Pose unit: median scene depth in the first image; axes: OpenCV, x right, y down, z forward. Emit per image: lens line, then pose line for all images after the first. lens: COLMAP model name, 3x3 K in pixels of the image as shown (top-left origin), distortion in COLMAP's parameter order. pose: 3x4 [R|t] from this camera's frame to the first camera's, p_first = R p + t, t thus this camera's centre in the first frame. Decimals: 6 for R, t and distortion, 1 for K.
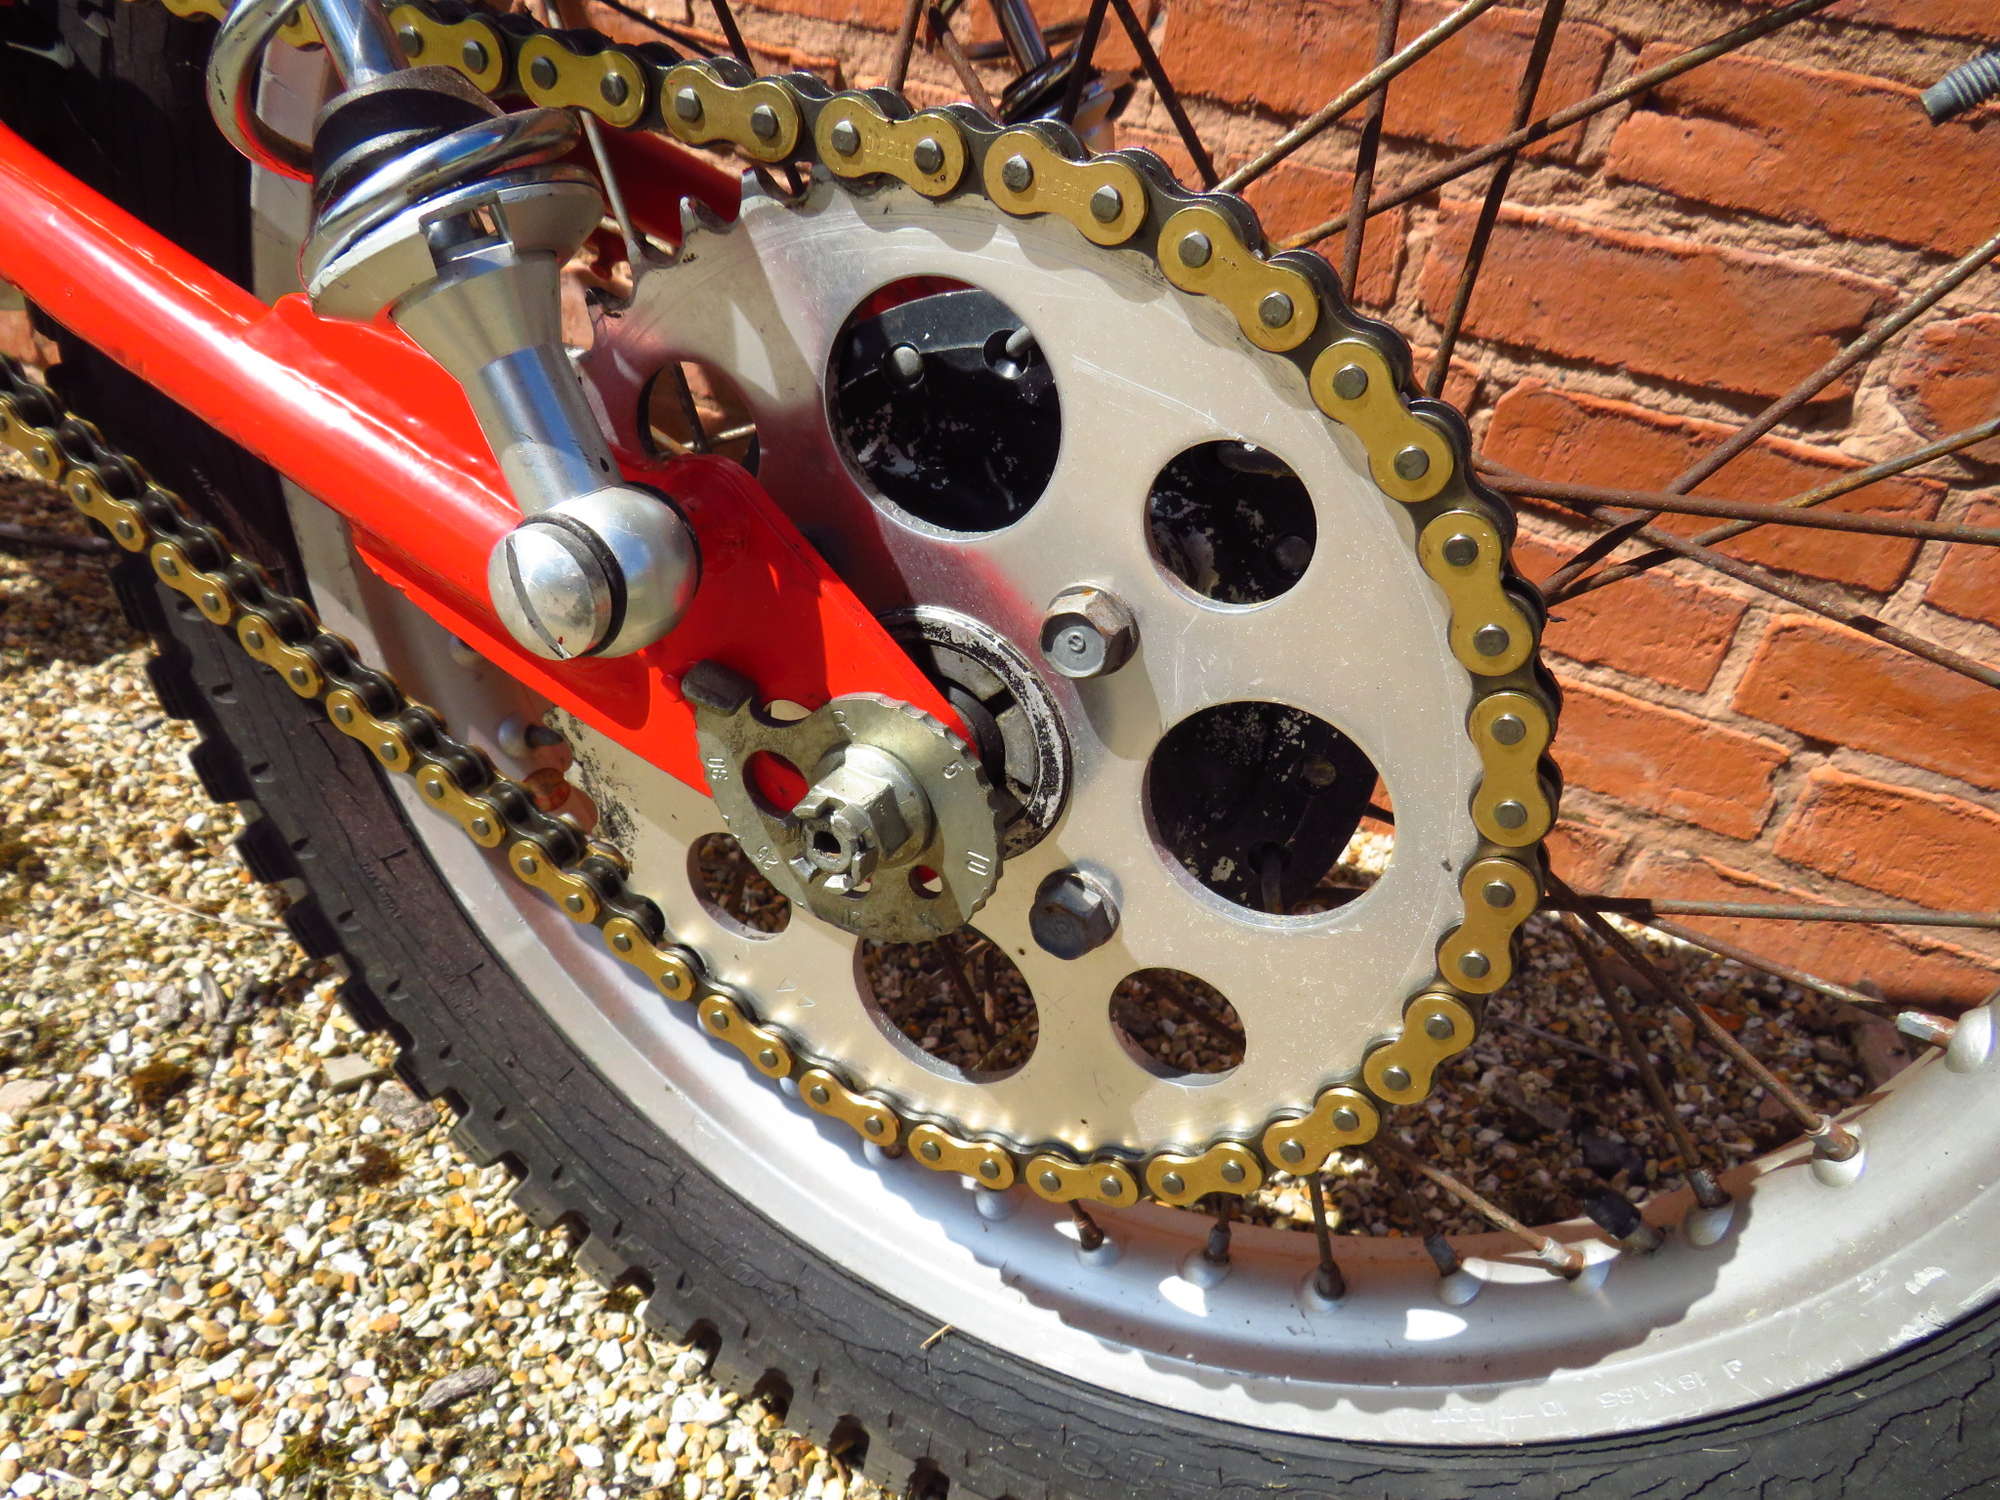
lens RADIAL K [[1407.9, 0, 999.9], [0, 1407.9, 750.7], [0, 0, 1]] dist [-0.023555, -0.002122]
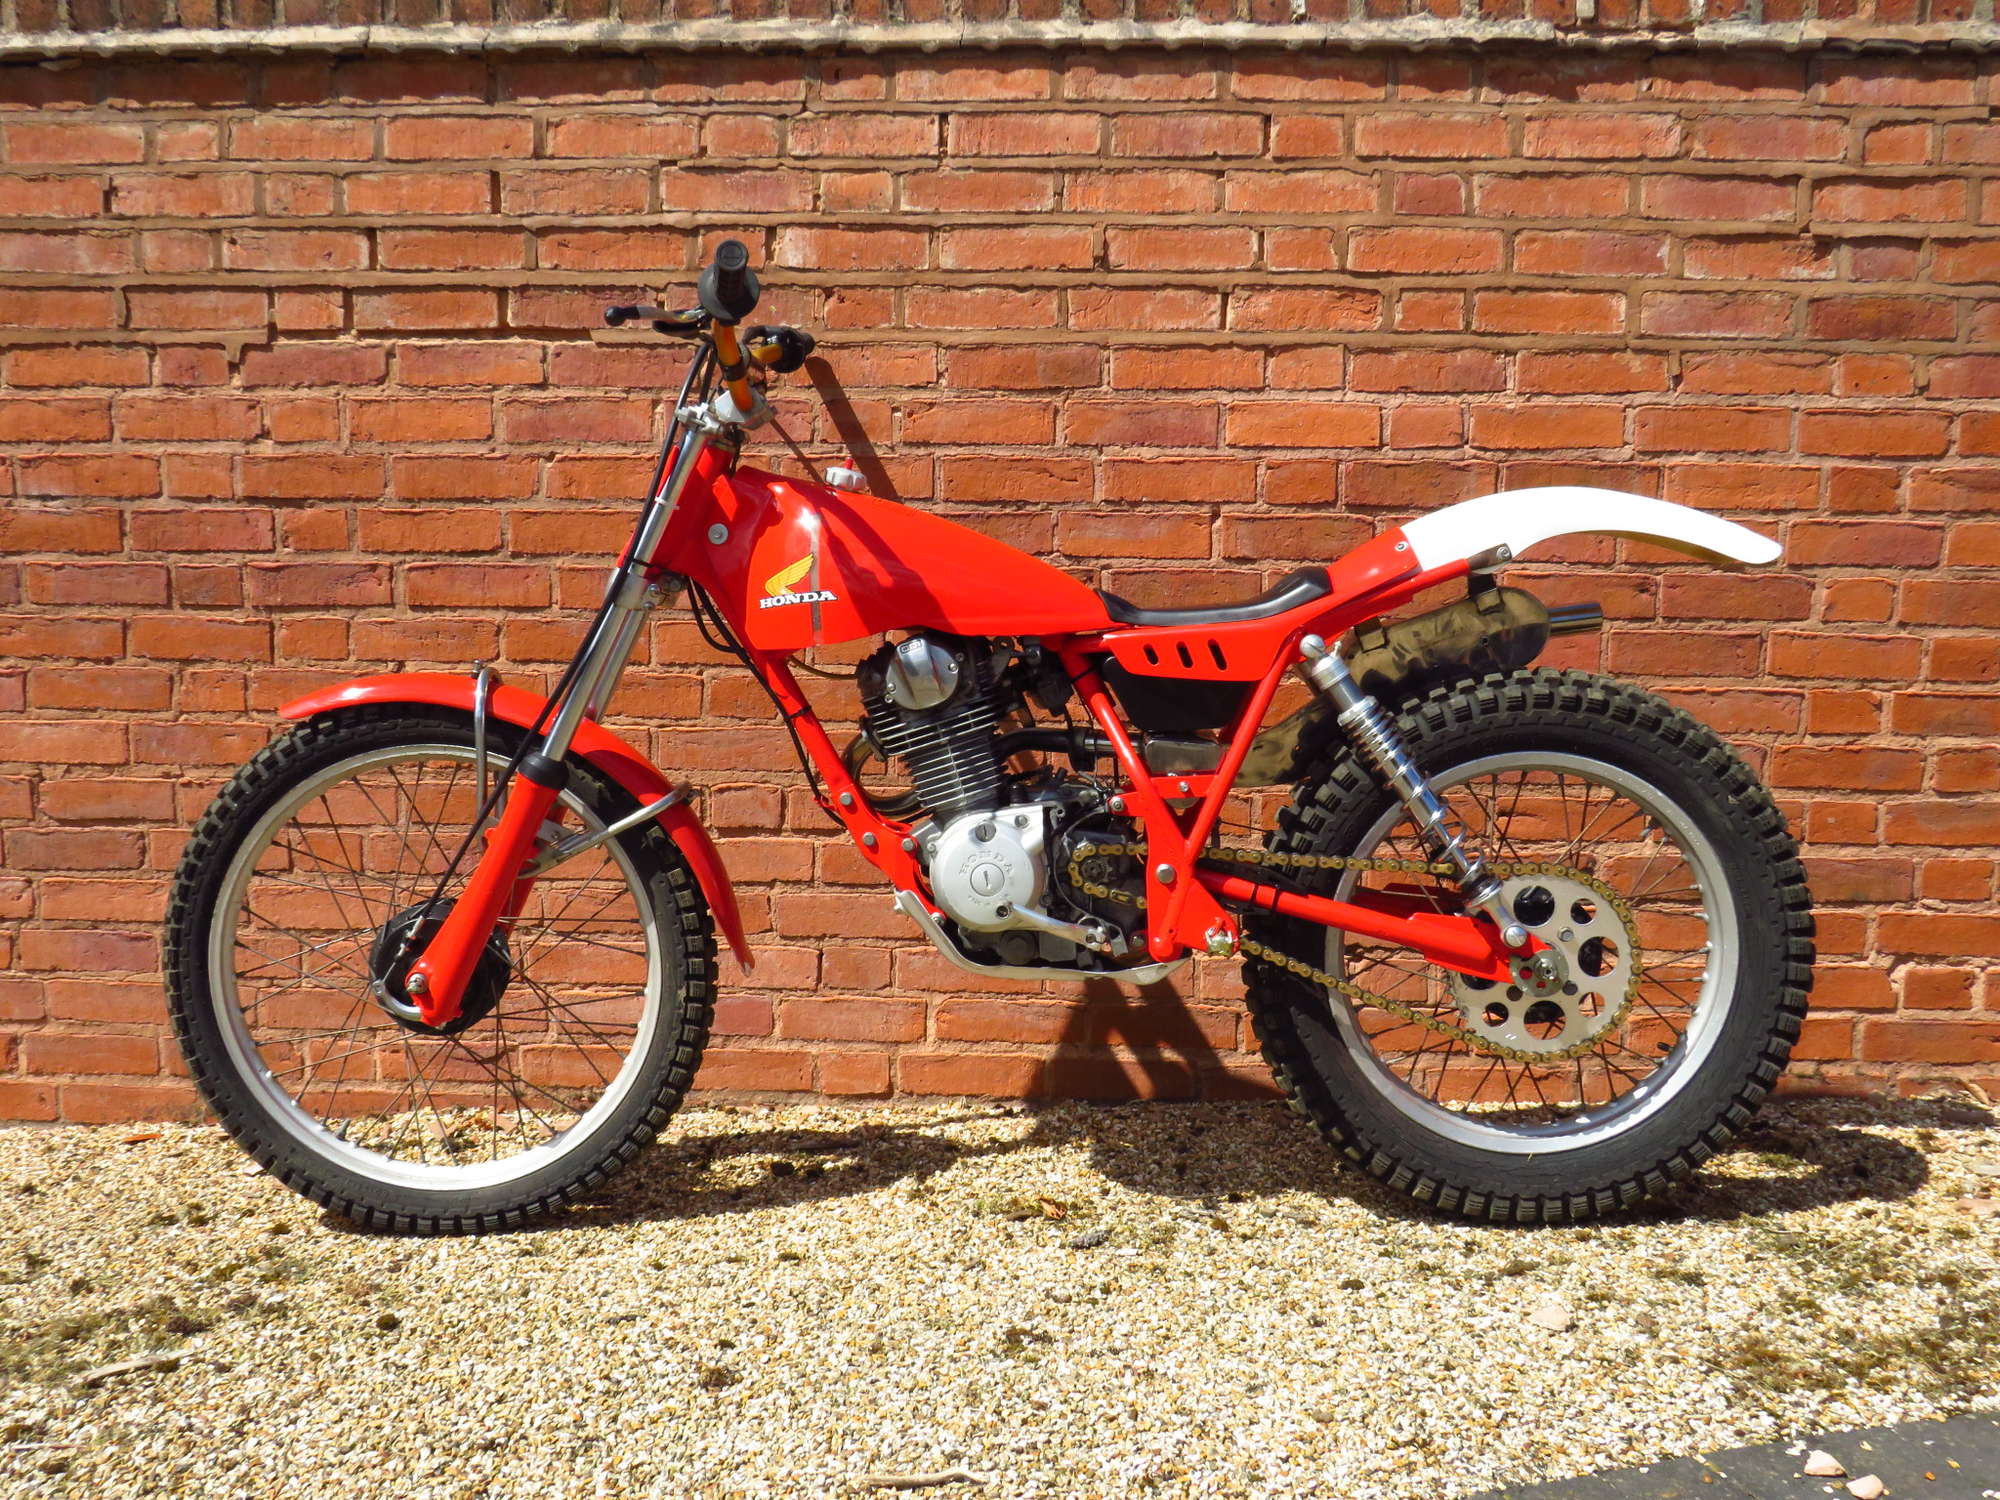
lens RADIAL K [[1838.4, 0, 1014.0], [0, 1838.4, 745.9], [0, 0, 1]] dist [-0.040870, 0.000000]
pose [[0.914555, -0.158259, 0.372214, -2.410338], [0.301798, 0.879691, -0.367507, 0.678726], [-0.269272, 0.448439, 0.852288, -2.680377]]
